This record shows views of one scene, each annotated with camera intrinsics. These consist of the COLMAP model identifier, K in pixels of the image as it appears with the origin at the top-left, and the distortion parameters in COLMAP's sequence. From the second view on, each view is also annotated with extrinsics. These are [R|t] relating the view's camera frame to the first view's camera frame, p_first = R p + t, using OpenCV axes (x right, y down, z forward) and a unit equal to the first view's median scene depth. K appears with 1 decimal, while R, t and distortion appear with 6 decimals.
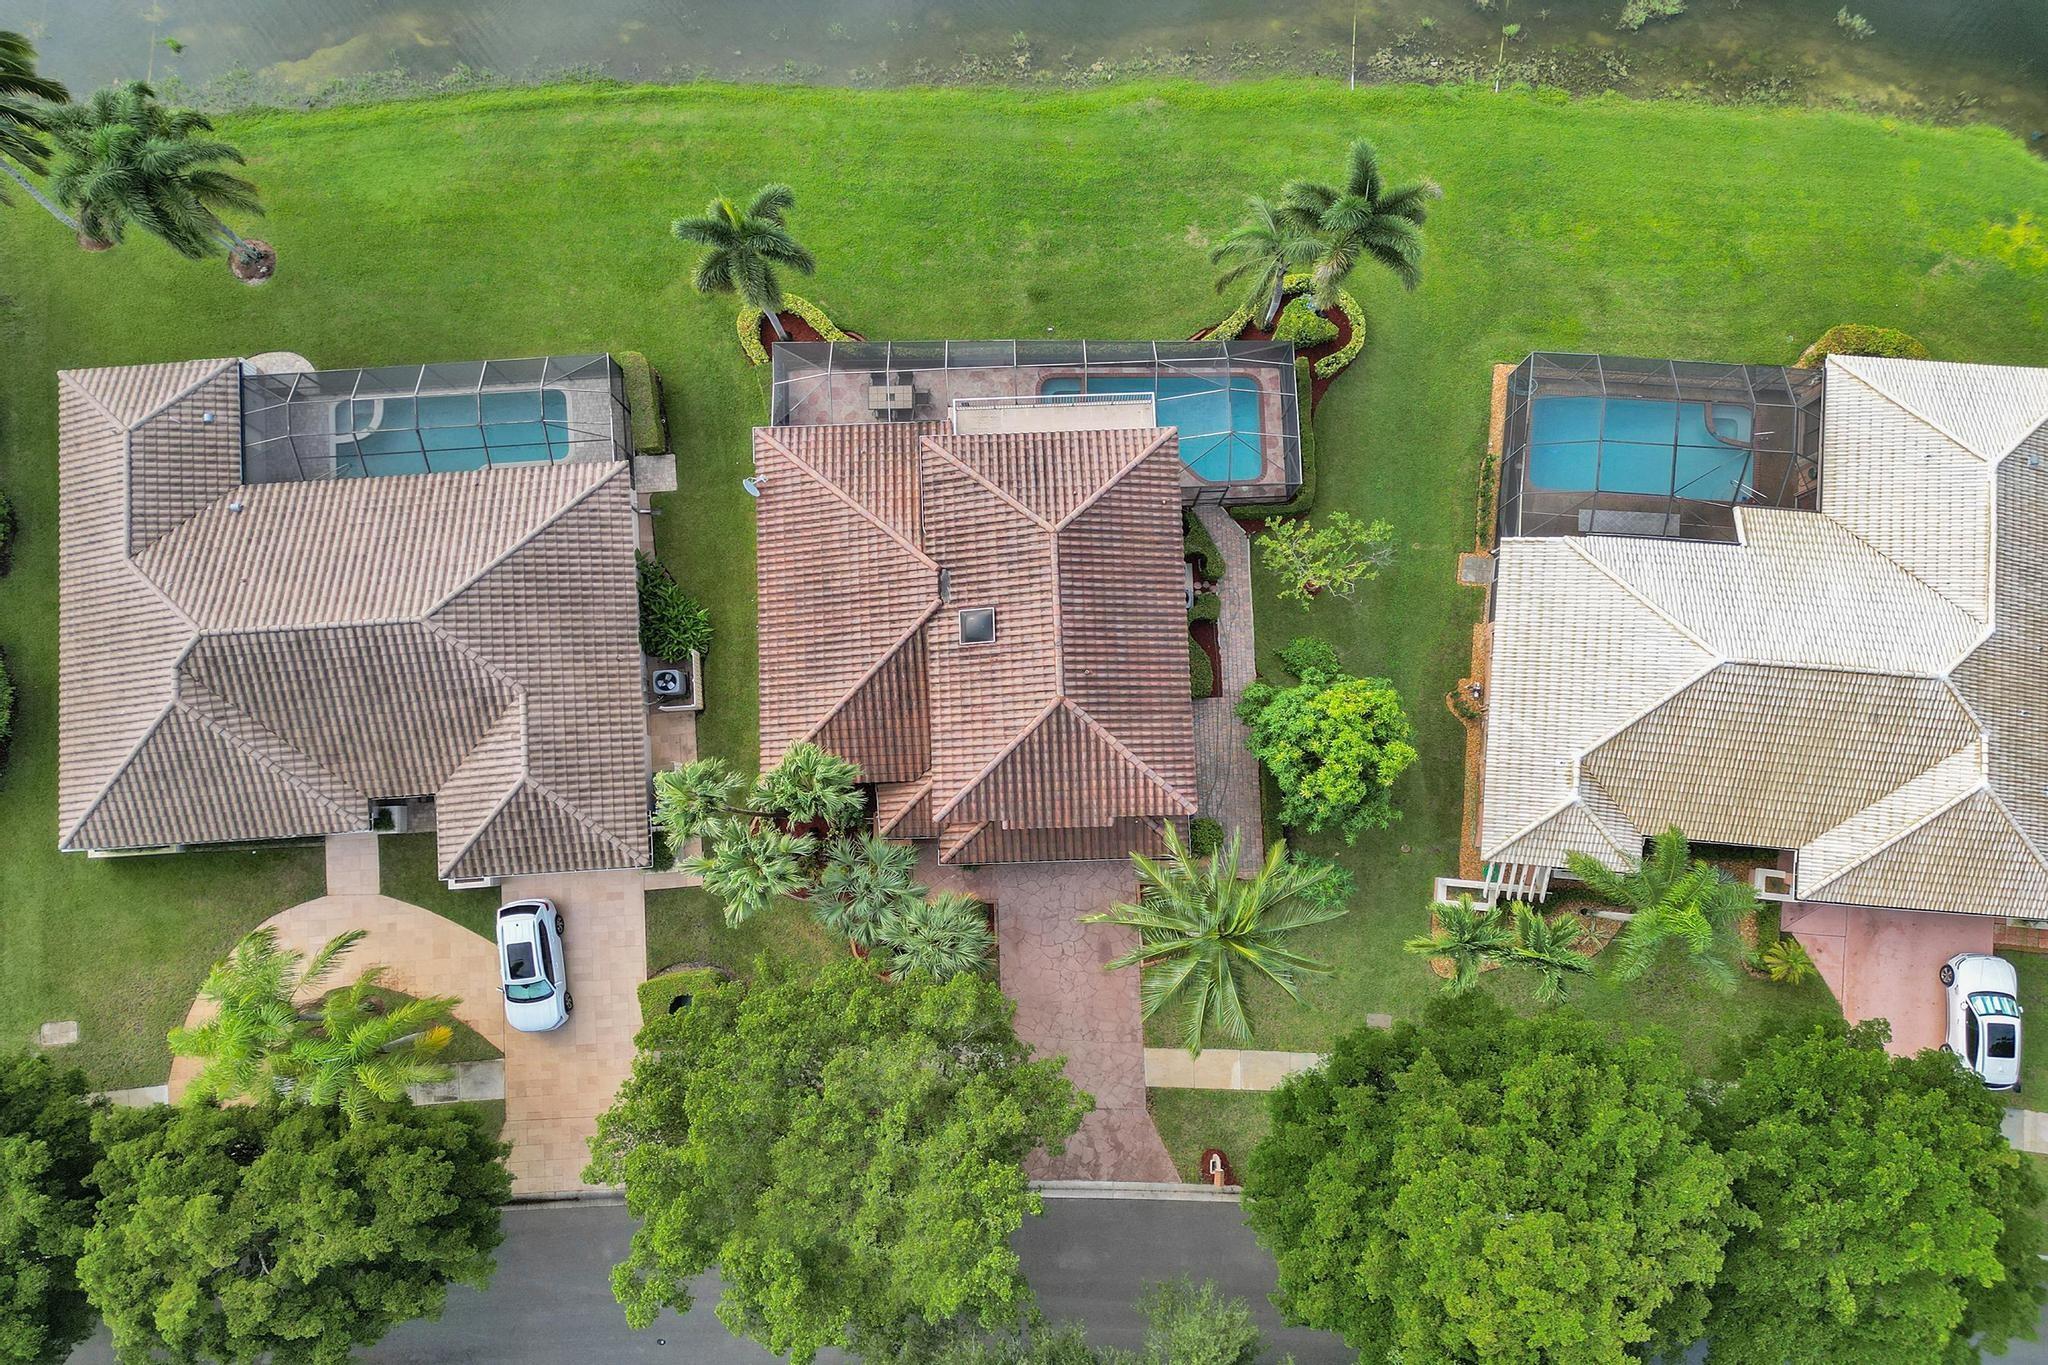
lens RADIAL K [[1390.6, 0, 1024.0], [0, 1390.6, 682.5], [0, 0, 1]] dist [0.057490, 0.003052]
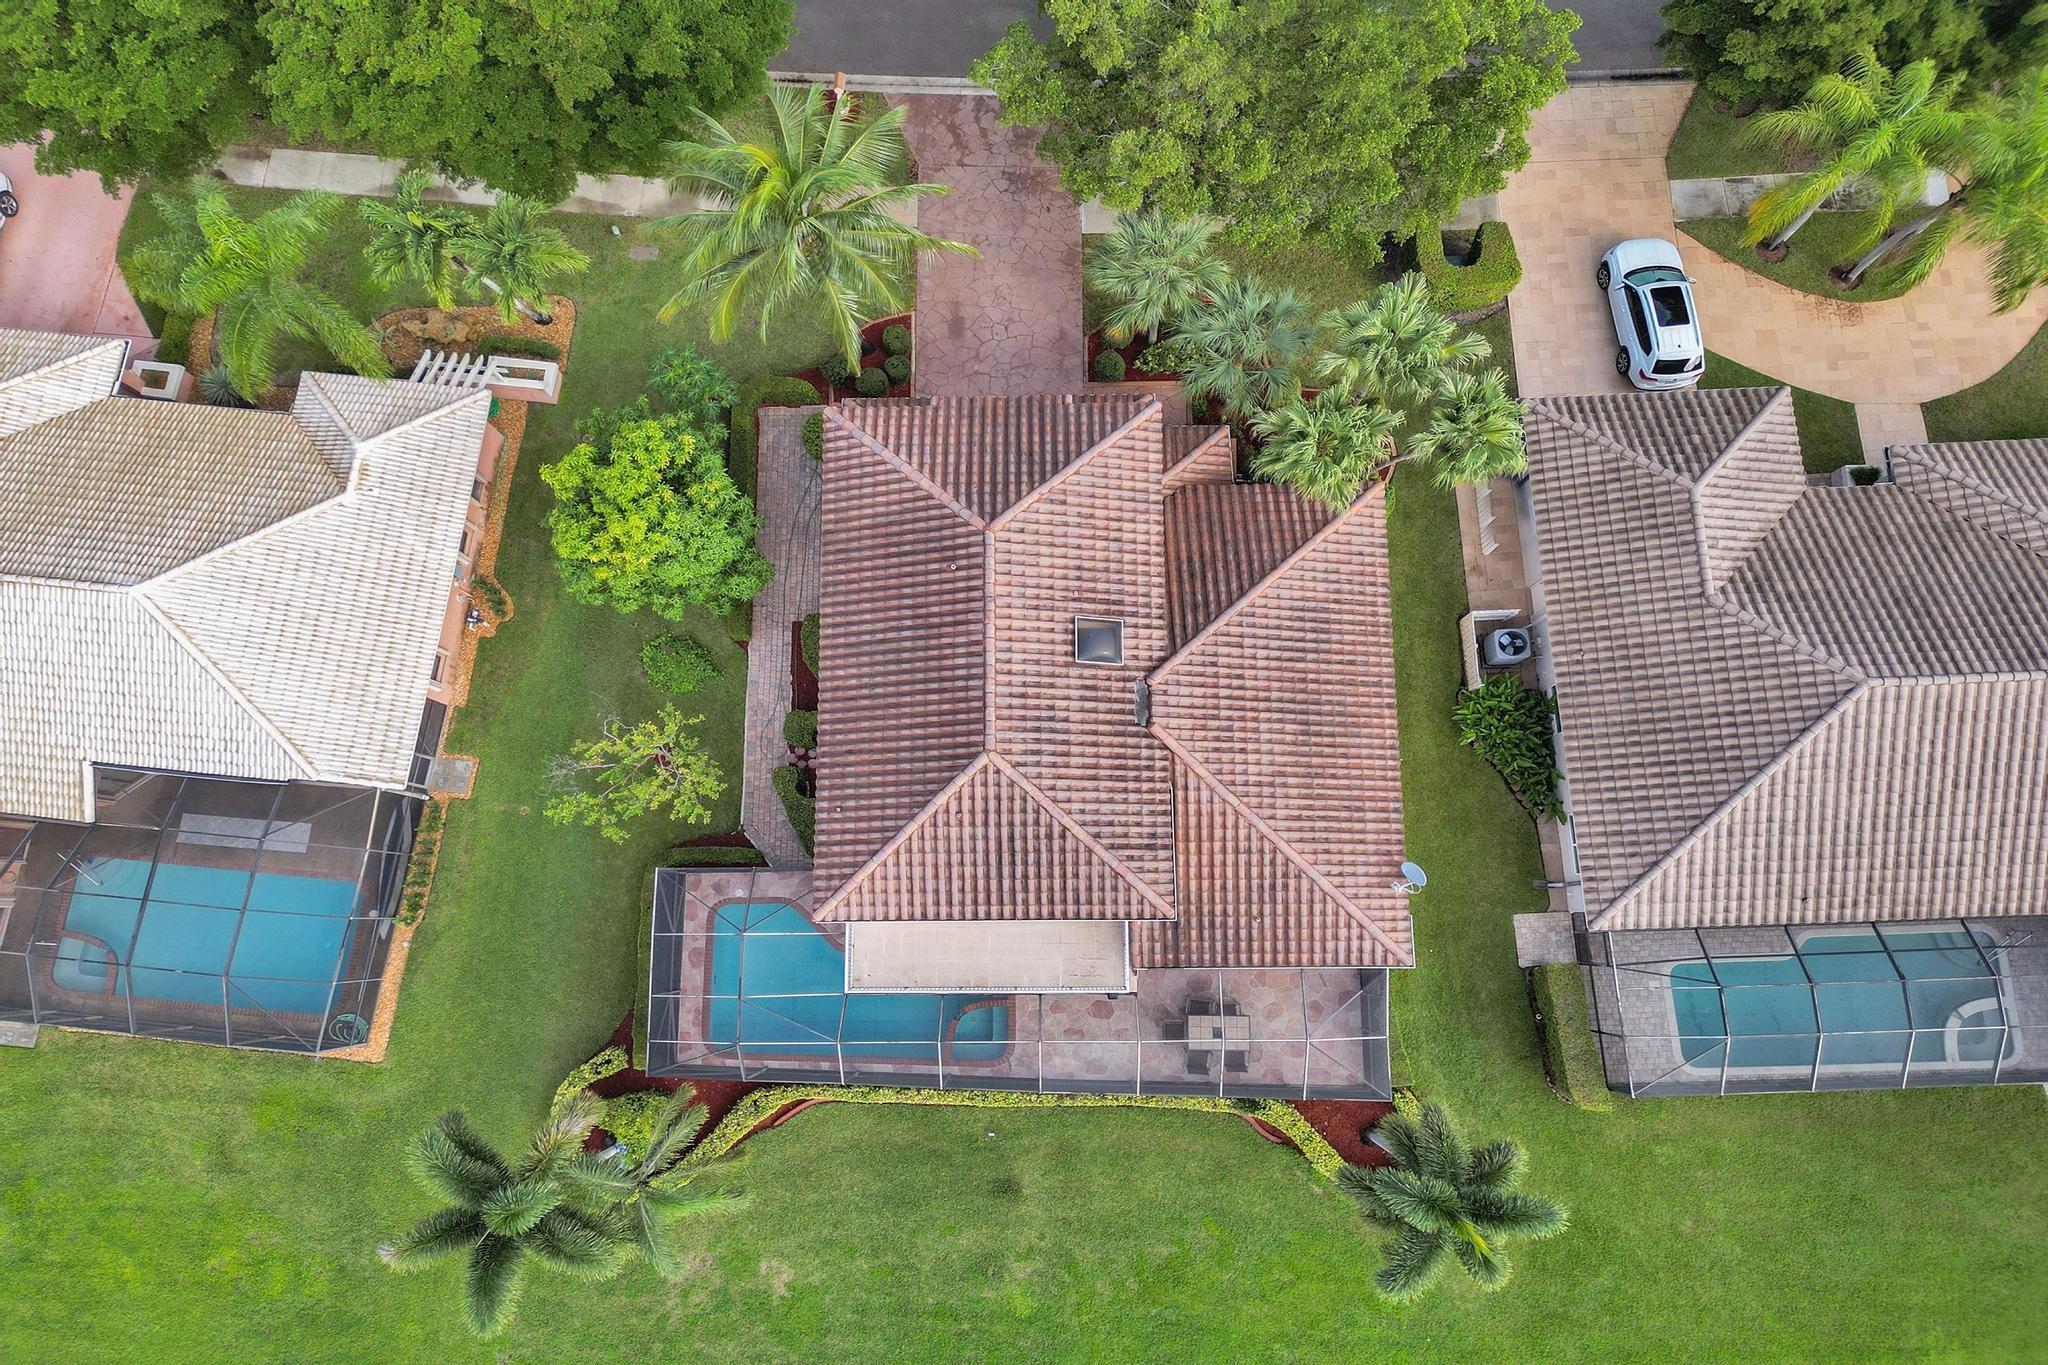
lens RADIAL K [[1366.0, 0, 1031.1], [0, 1366.0, 677.5], [0, 0, 1]] dist [0.039024, -0.003385]
pose [[-0.998864, -0.023664, 0.041372, -0.027084], [0.035220, -0.951320, 0.306187, -0.273698], [0.032112, 0.307297, 0.951072, 0.302263]]
